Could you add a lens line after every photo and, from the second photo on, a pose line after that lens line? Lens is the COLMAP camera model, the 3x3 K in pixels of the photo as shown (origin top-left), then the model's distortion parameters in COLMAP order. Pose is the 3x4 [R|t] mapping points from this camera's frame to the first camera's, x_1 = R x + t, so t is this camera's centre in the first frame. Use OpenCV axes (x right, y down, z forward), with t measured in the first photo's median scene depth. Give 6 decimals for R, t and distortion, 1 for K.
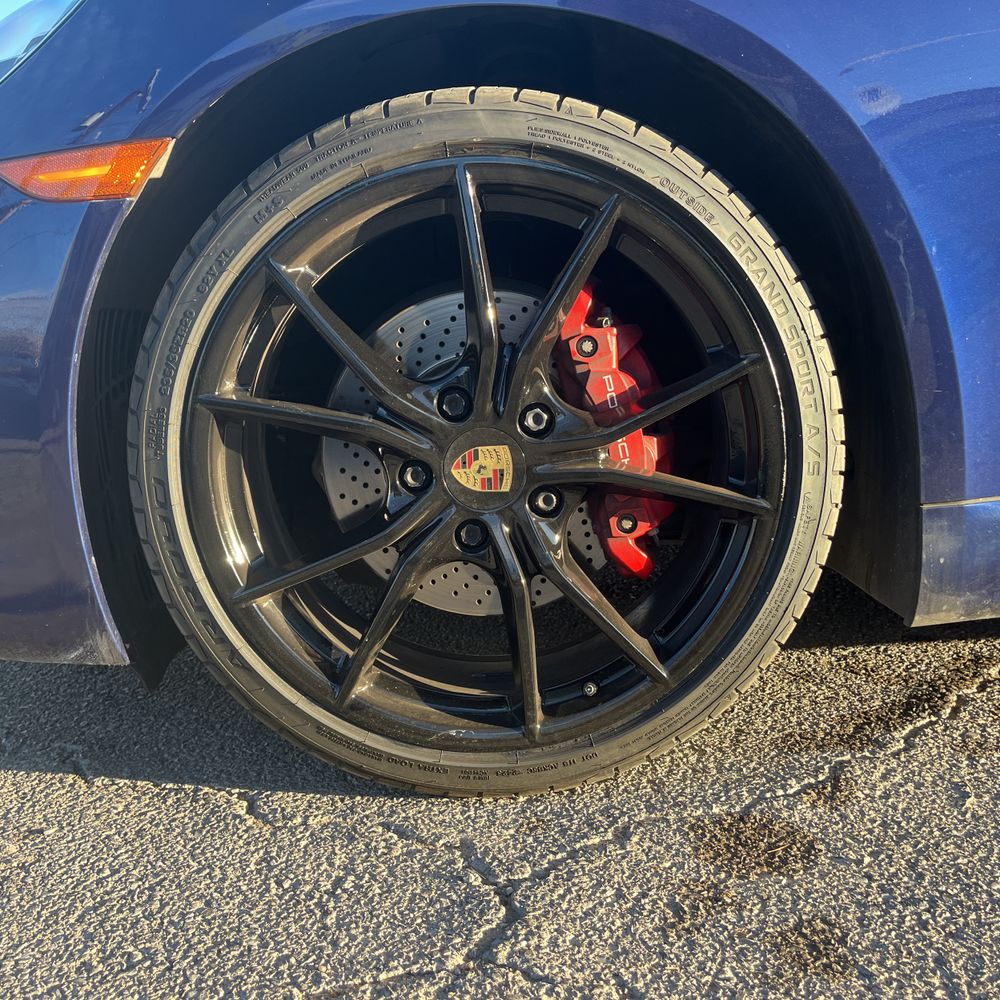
lens RADIAL K [[1020.9, 0, 480.0], [0, 1020.9, 520.9], [0, 0, 1]] dist [0.019896, 0.000000]
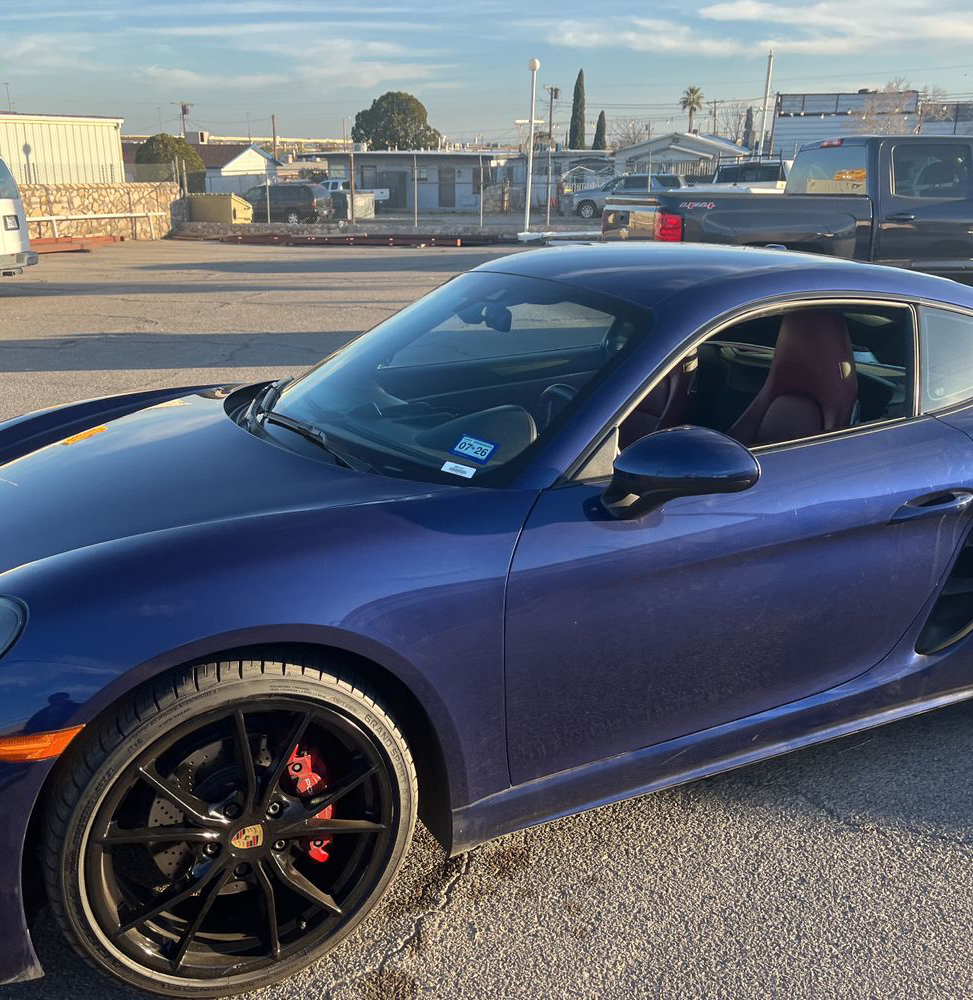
lens RADIAL K [[1022.9, 0, 463.4], [0, 1022.9, 491.6], [0, 0, 1]] dist [0.017410, 0.000000]
pose [[0.898053, -0.074690, 0.433500, -0.420902], [0.041823, 0.995513, 0.084880, -0.845767], [-0.437895, -0.058097, 0.897147, -0.883901]]
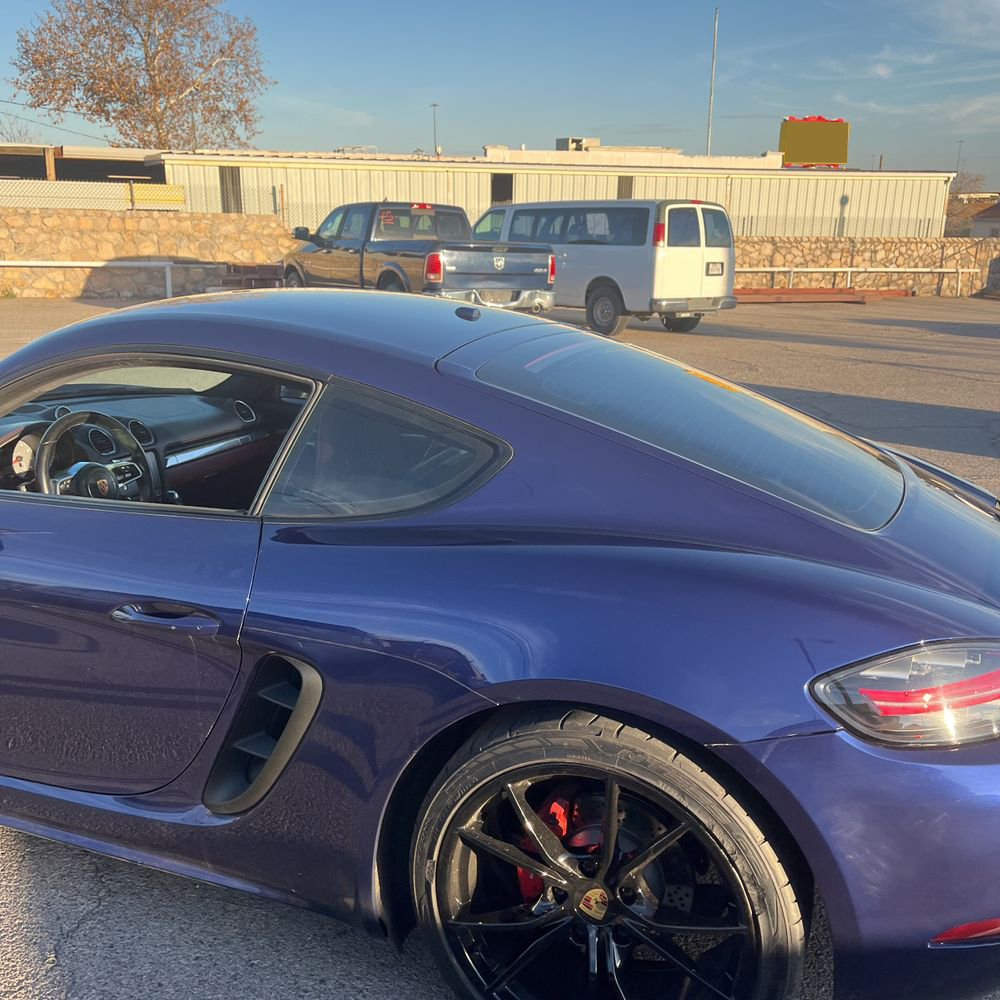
lens RADIAL K [[1020.9, 0, 508.9], [0, 1020.9, 484.1], [0, 0, 1]] dist [0.019896, 0.000000]
pose [[0.938825, 0.160178, -0.304879, 2.887618], [-0.145416, 0.986842, 0.070684, -1.055724], [0.312190, -0.022025, 0.949764, -0.841458]]
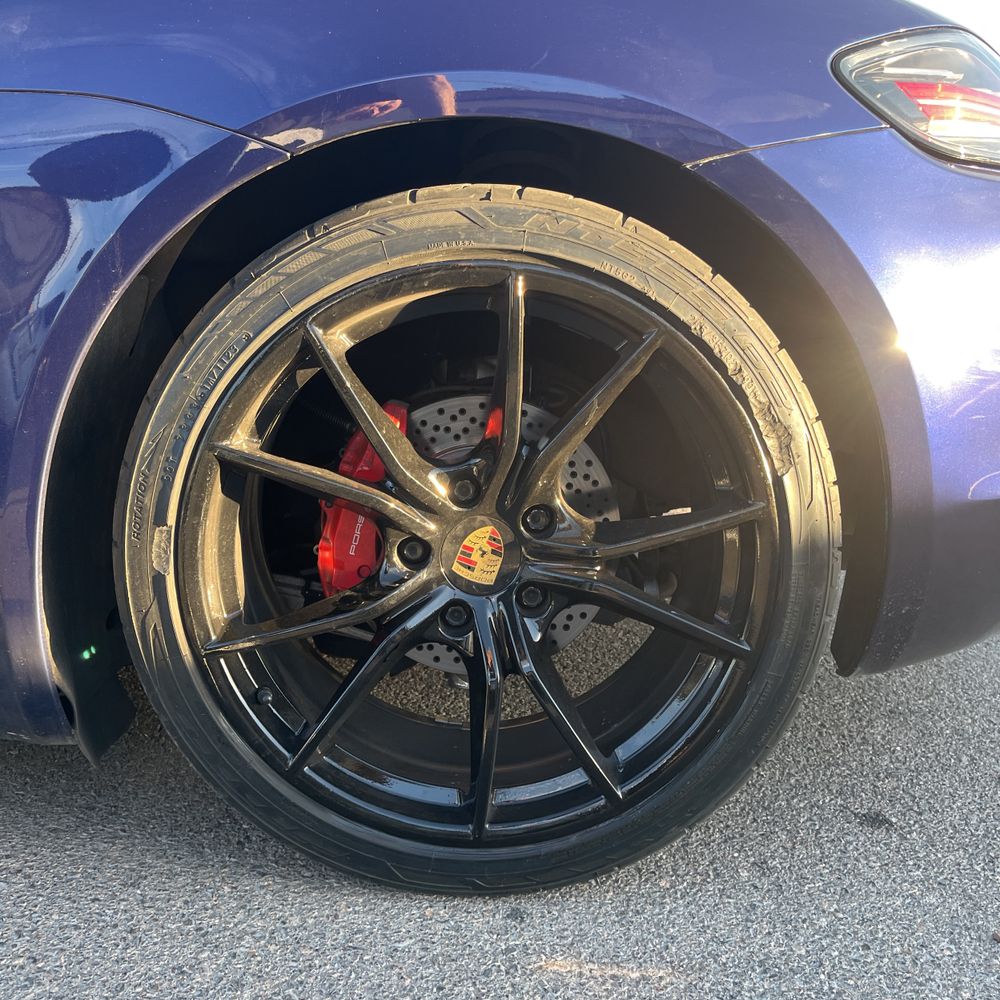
lens RADIAL K [[1020.9, 0, 500.7], [0, 1020.9, 501.2], [0, 0, 1]] dist [0.019896, 0.000000]
pose [[0.995584, 0.065580, 0.067165, 2.543275], [-0.064665, 0.997783, -0.015717, -0.253284], [-0.068047, 0.011304, 0.997618, -0.104576]]
